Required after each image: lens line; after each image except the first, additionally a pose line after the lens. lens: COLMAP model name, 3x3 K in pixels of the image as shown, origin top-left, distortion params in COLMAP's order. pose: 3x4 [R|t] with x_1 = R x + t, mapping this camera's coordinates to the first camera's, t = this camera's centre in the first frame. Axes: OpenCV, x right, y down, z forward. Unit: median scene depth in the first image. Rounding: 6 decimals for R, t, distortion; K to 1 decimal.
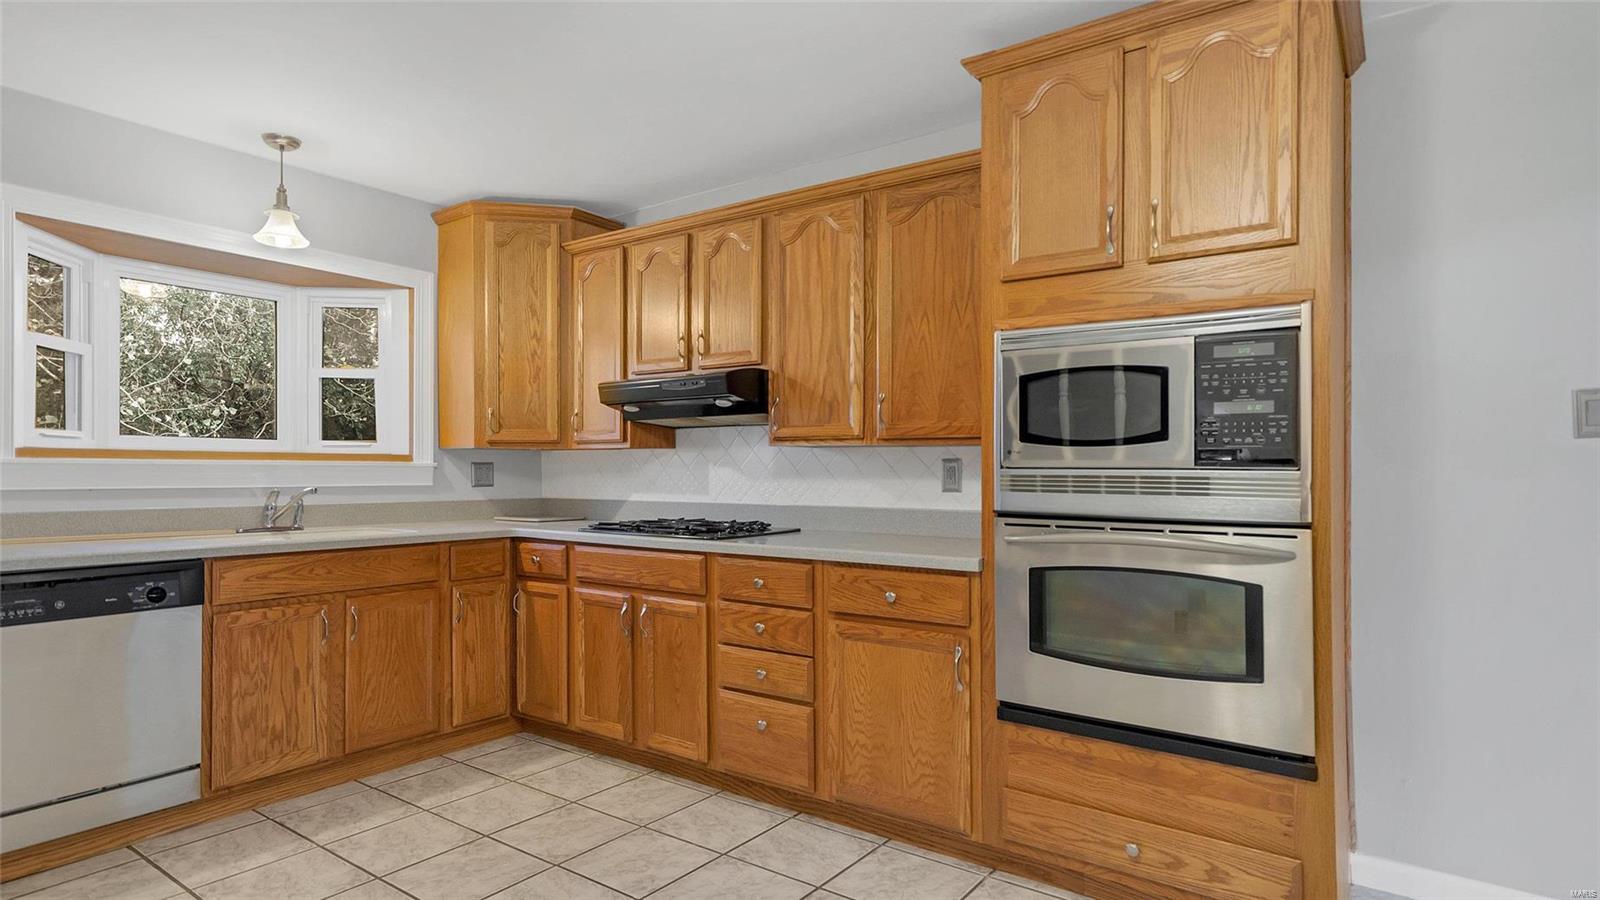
lens RADIAL K [[855.5, 0, 806.3], [0, 855.5, 462.0], [0, 0, 1]] dist [0.009739, 0.001254]
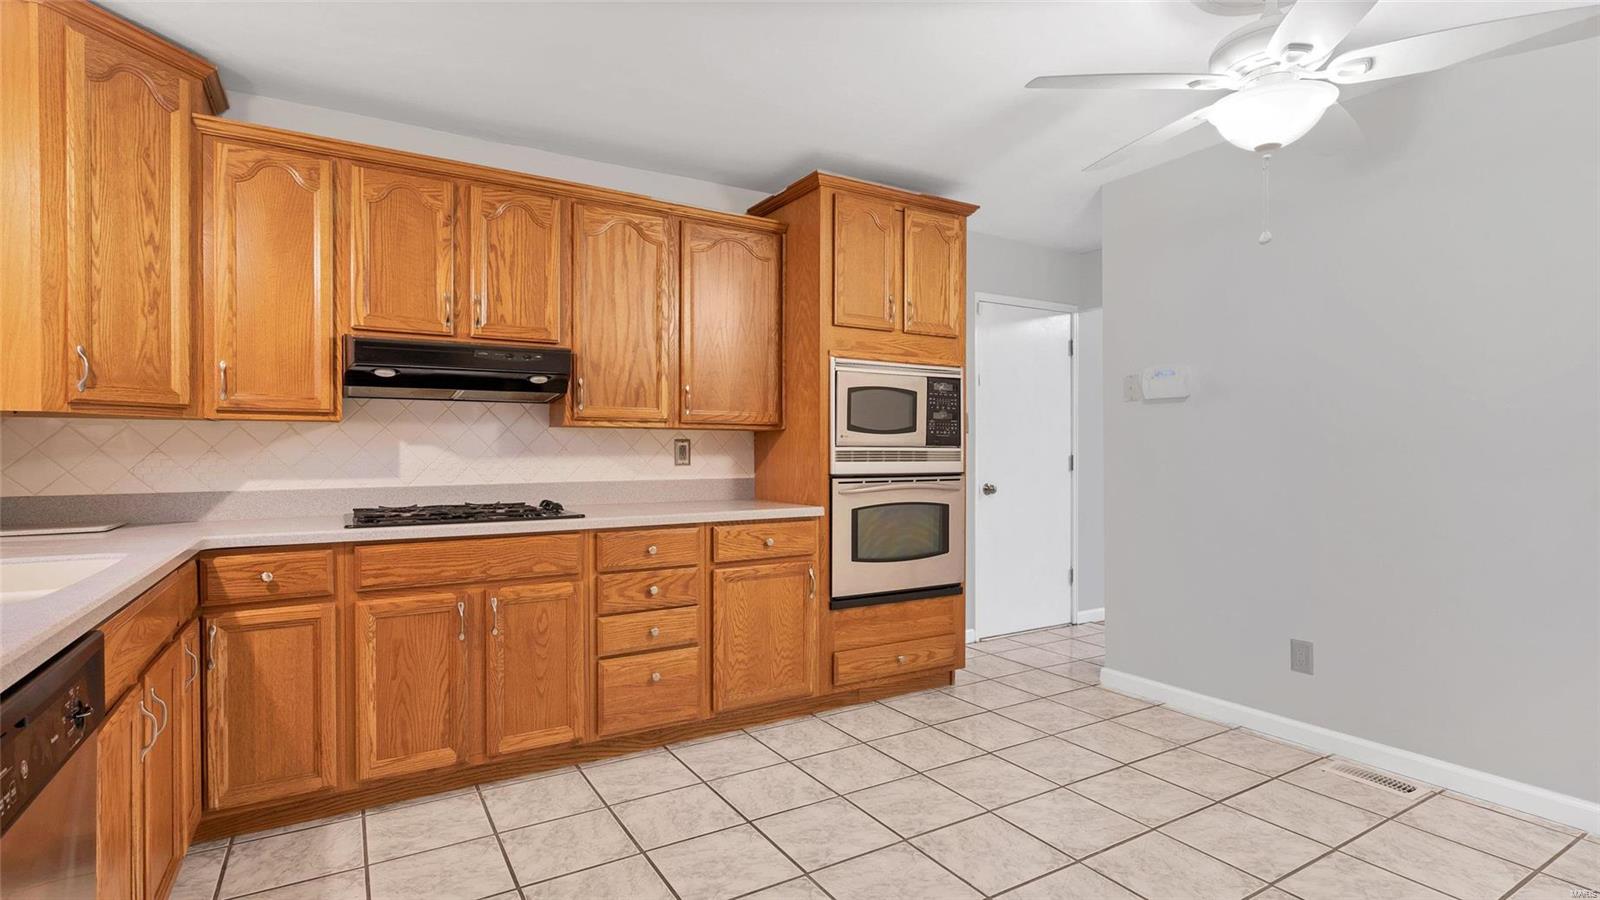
lens RADIAL K [[762.5, 0, 793.2], [0, 762.5, 452.1], [0, 0, 1]] dist [-0.000984, 0.002292]
pose [[0.391000, -0.004167, 0.920381, -0.820716], [-0.004439, 0.999970, 0.006412, 0.007123], [-0.920380, -0.006592, 0.390970, 0.411911]]
